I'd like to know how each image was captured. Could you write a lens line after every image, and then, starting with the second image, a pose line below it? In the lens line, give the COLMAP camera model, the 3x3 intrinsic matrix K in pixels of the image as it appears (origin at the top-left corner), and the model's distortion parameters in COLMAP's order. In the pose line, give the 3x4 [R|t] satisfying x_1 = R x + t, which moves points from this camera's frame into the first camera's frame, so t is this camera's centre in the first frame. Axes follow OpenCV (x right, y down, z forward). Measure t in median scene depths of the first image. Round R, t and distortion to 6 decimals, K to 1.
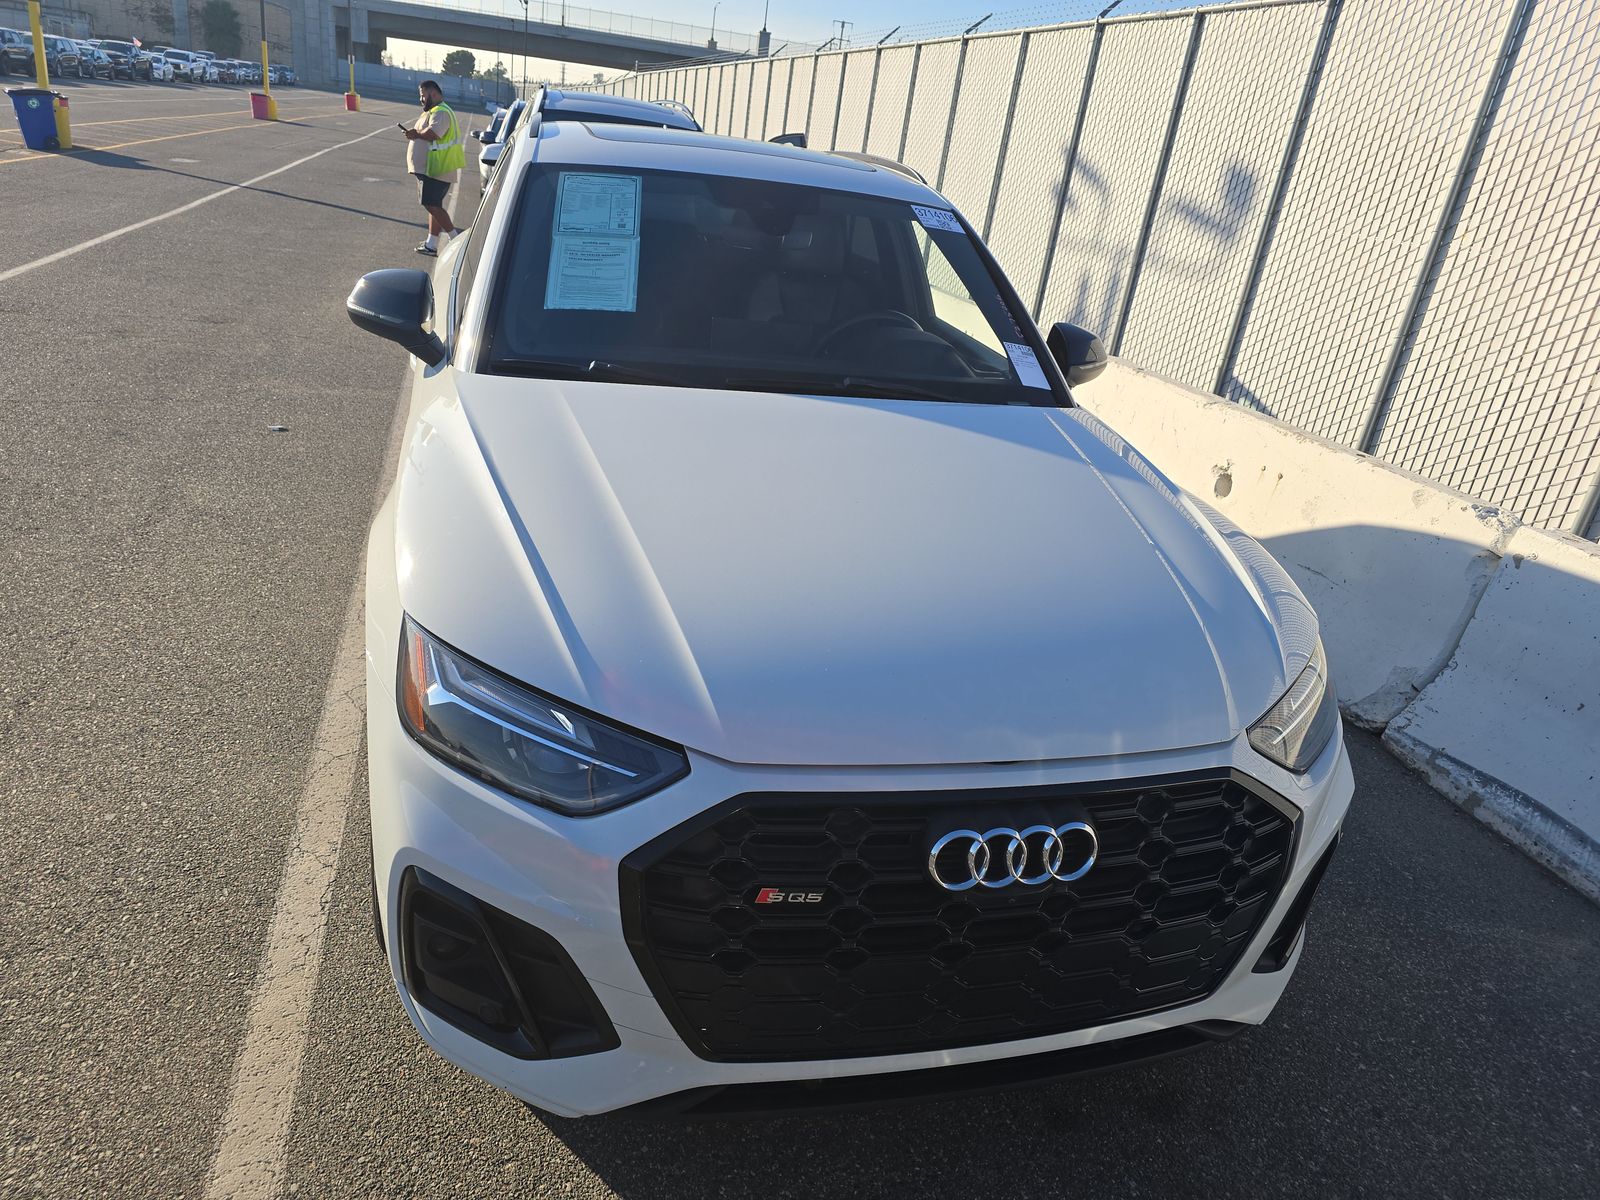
lens RADIAL K [[1087.0, 0, 800.0], [0, 1087.0, 600.0], [0, 0, 1]] dist [0.042609, -0.033919]
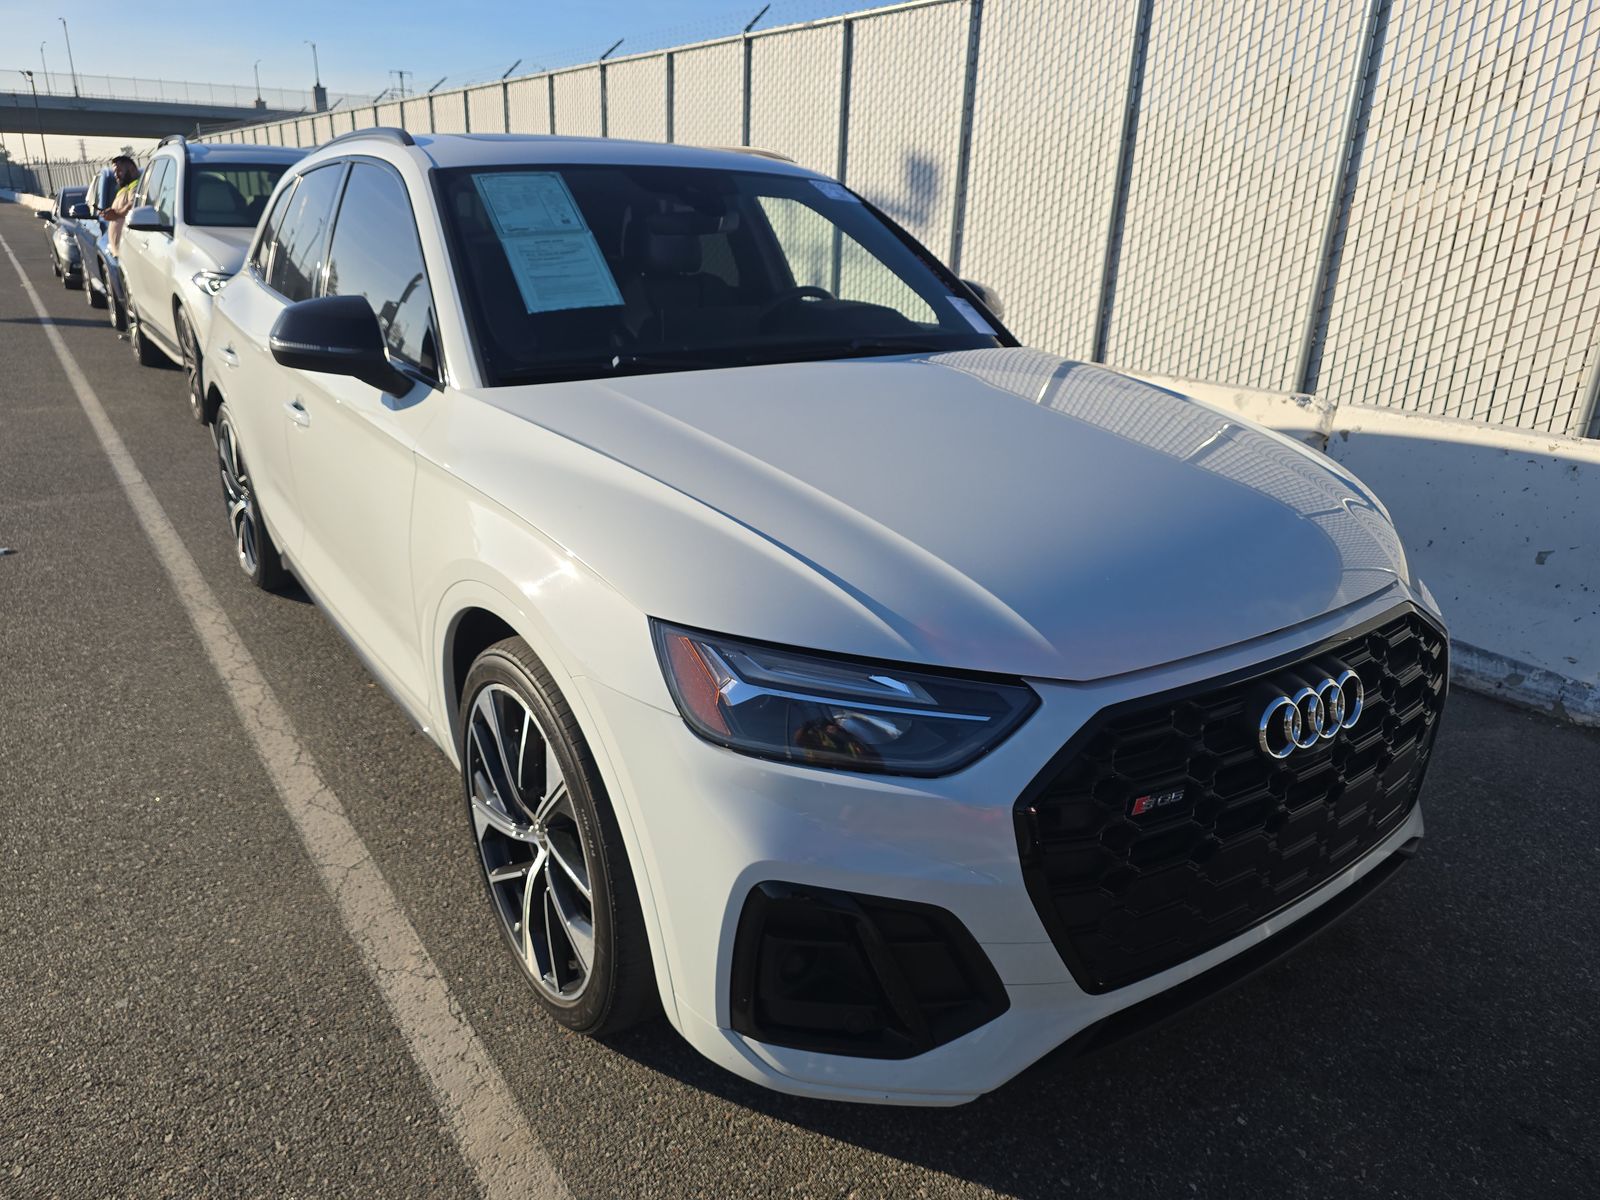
lens RADIAL K [[1091.4, 0, 804.1], [0, 1091.4, 600.6], [0, 0, 1]] dist [0.040359, -0.035374]
pose [[0.937104, -0.205227, 0.282342, -0.311467], [0.213113, 0.977023, 0.002843, 0.013062], [-0.276439, 0.057507, 0.959309, 0.069676]]
